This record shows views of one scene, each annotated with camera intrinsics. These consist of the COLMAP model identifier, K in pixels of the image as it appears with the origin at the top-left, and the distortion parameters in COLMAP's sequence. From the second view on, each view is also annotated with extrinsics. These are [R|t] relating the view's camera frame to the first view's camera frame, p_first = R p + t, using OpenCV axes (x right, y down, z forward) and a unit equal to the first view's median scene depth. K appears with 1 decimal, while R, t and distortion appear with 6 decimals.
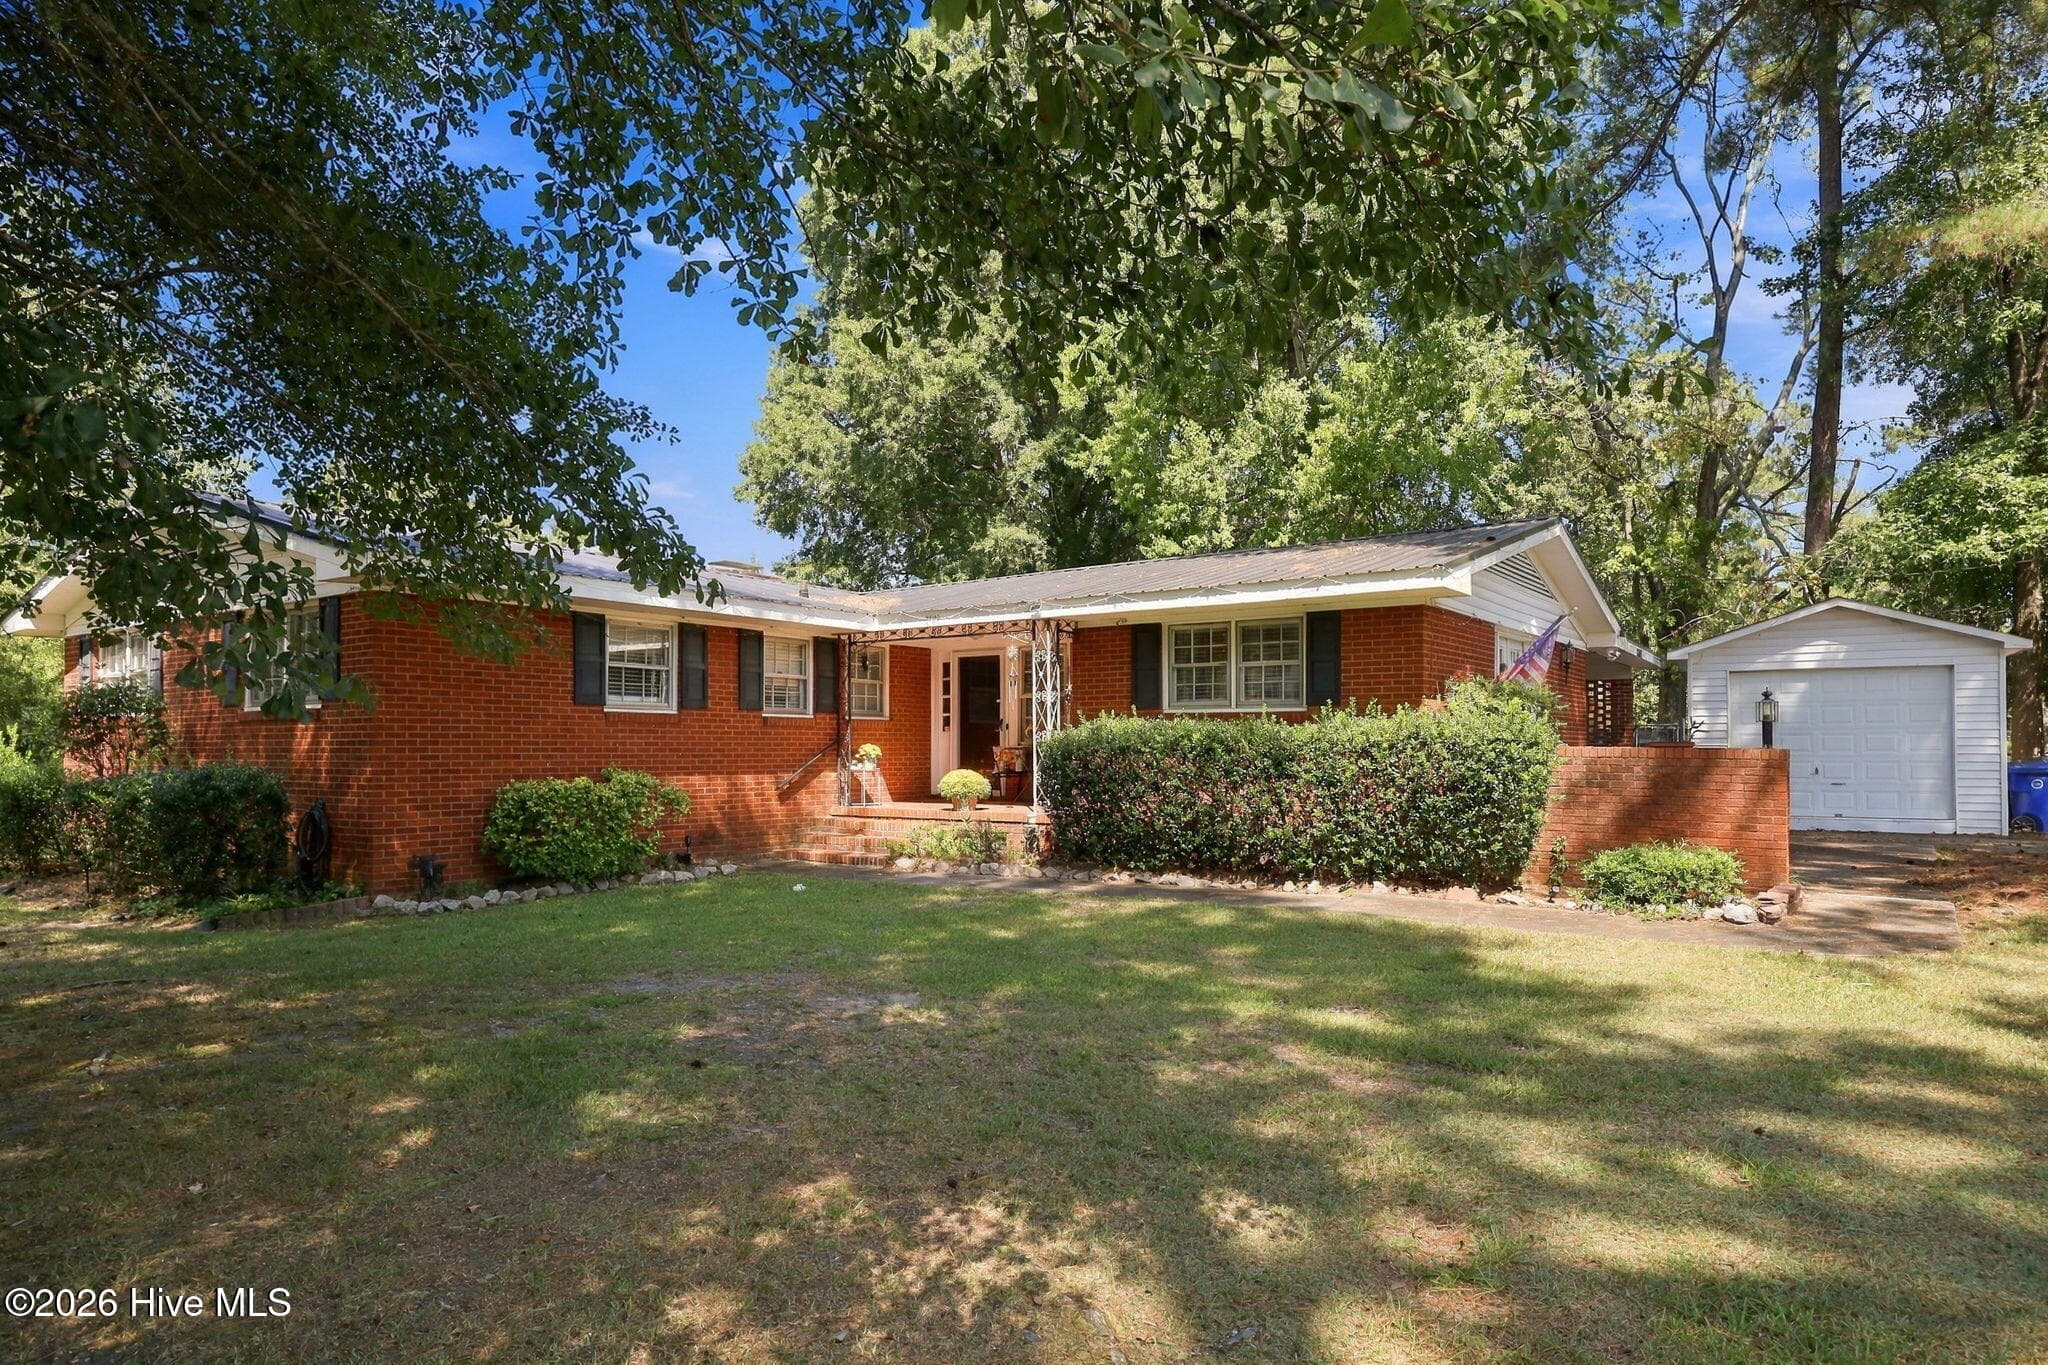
lens RADIAL K [[1307.5, 0, 1046.7], [0, 1307.5, 722.7], [0, 0, 1]] dist [-0.000694, 0.000123]
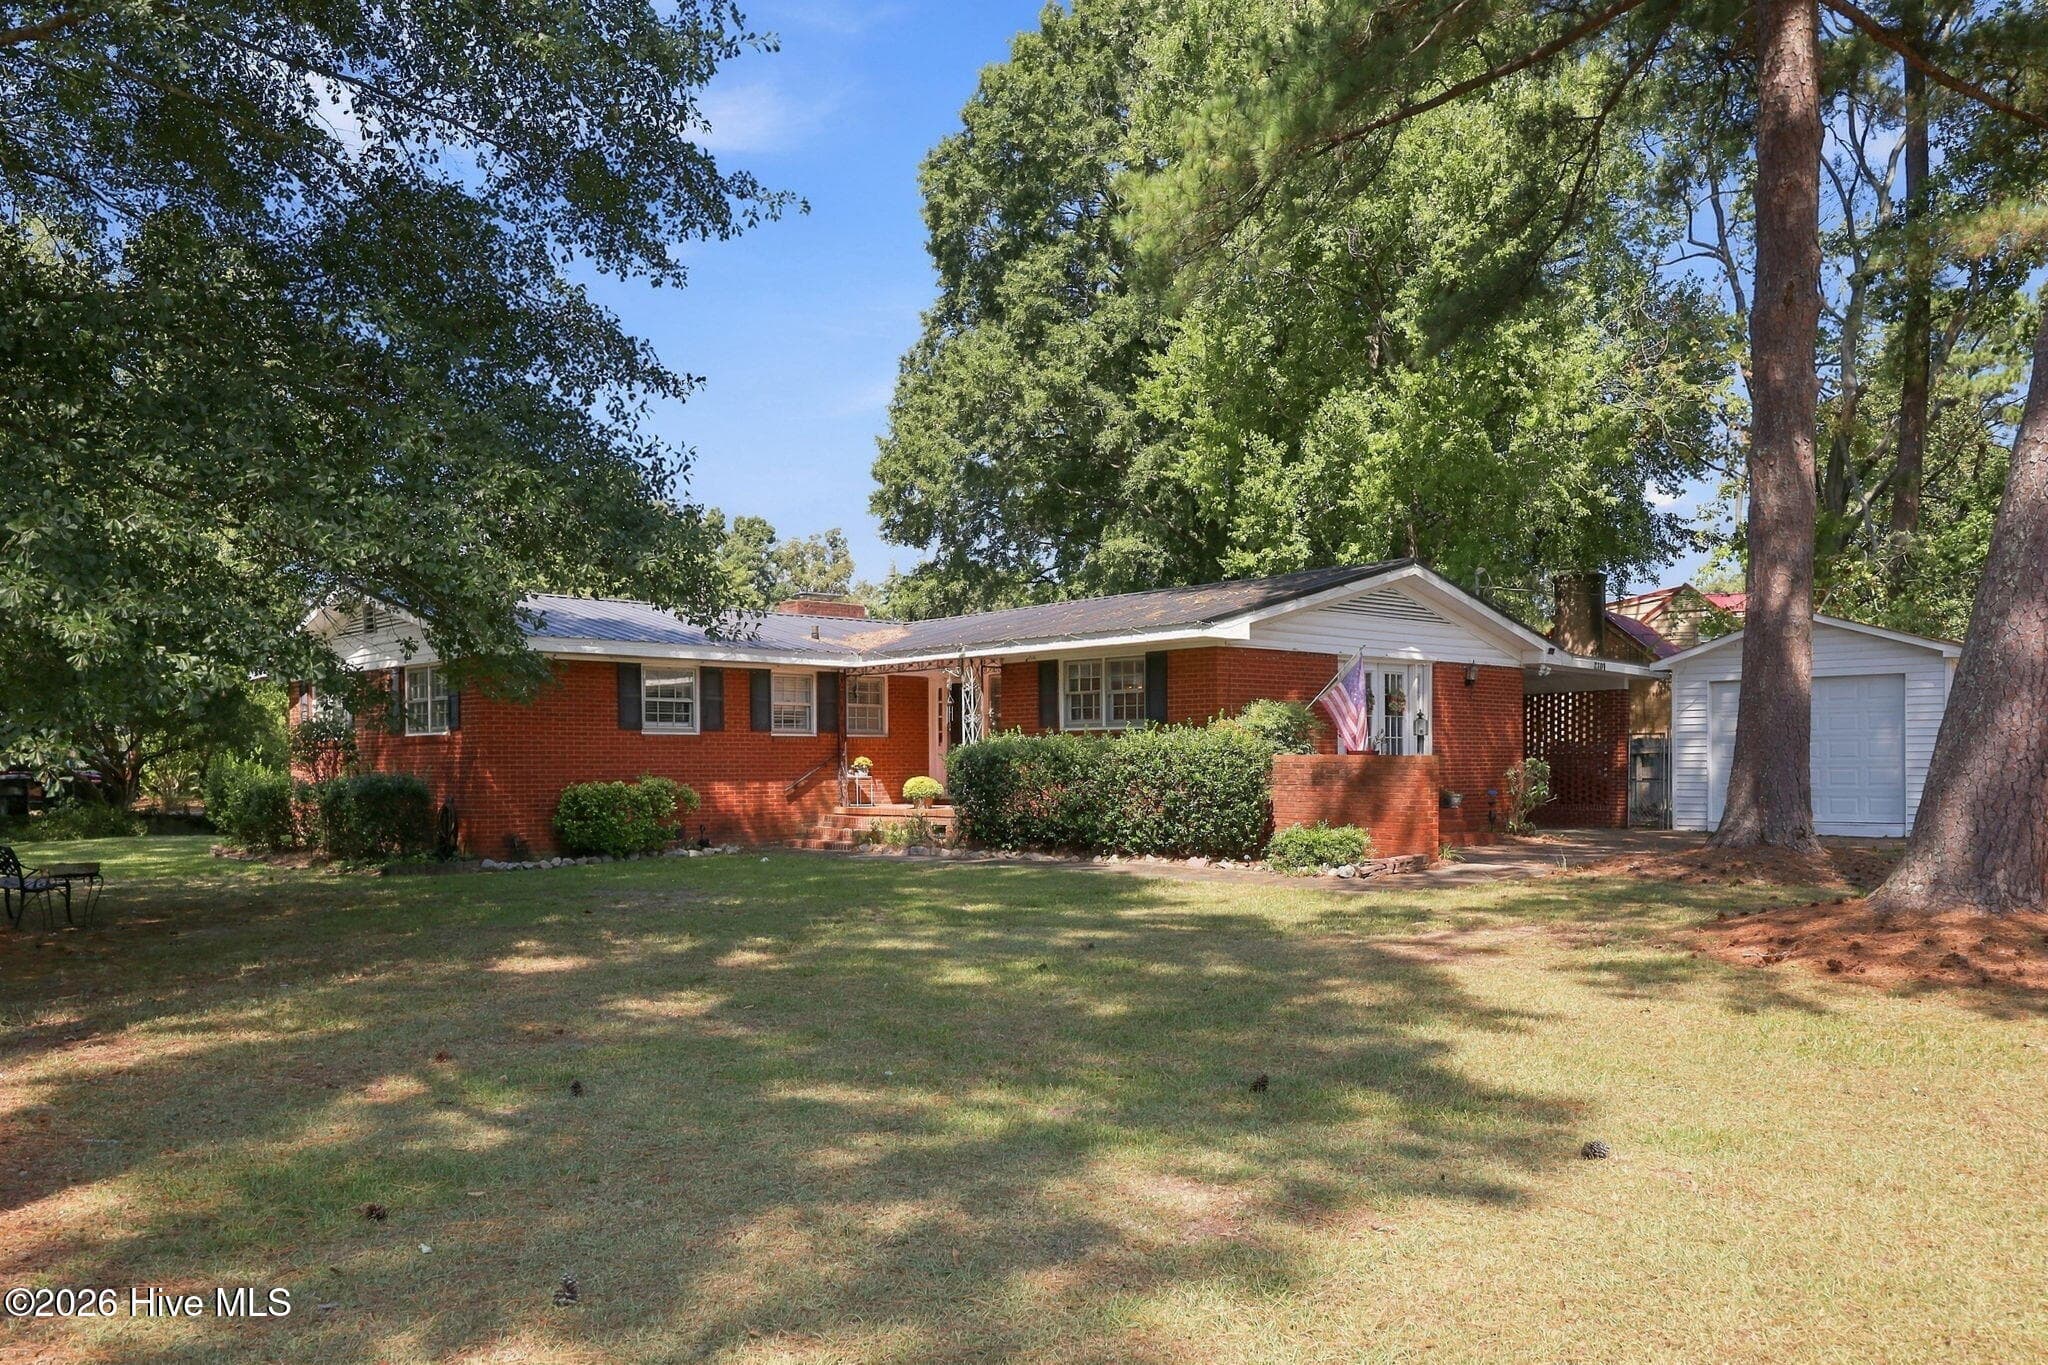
lens RADIAL K [[1698.0, 0, 1042.7], [0, 1698.0, 776.8], [0, 0, 1]] dist [0.000614, -0.002191]
pose [[0.977140, -0.003712, -0.212565, 0.414866], [0.009476, 0.999614, 0.026105, -0.005734], [0.212386, -0.027522, 0.976798, -0.599576]]
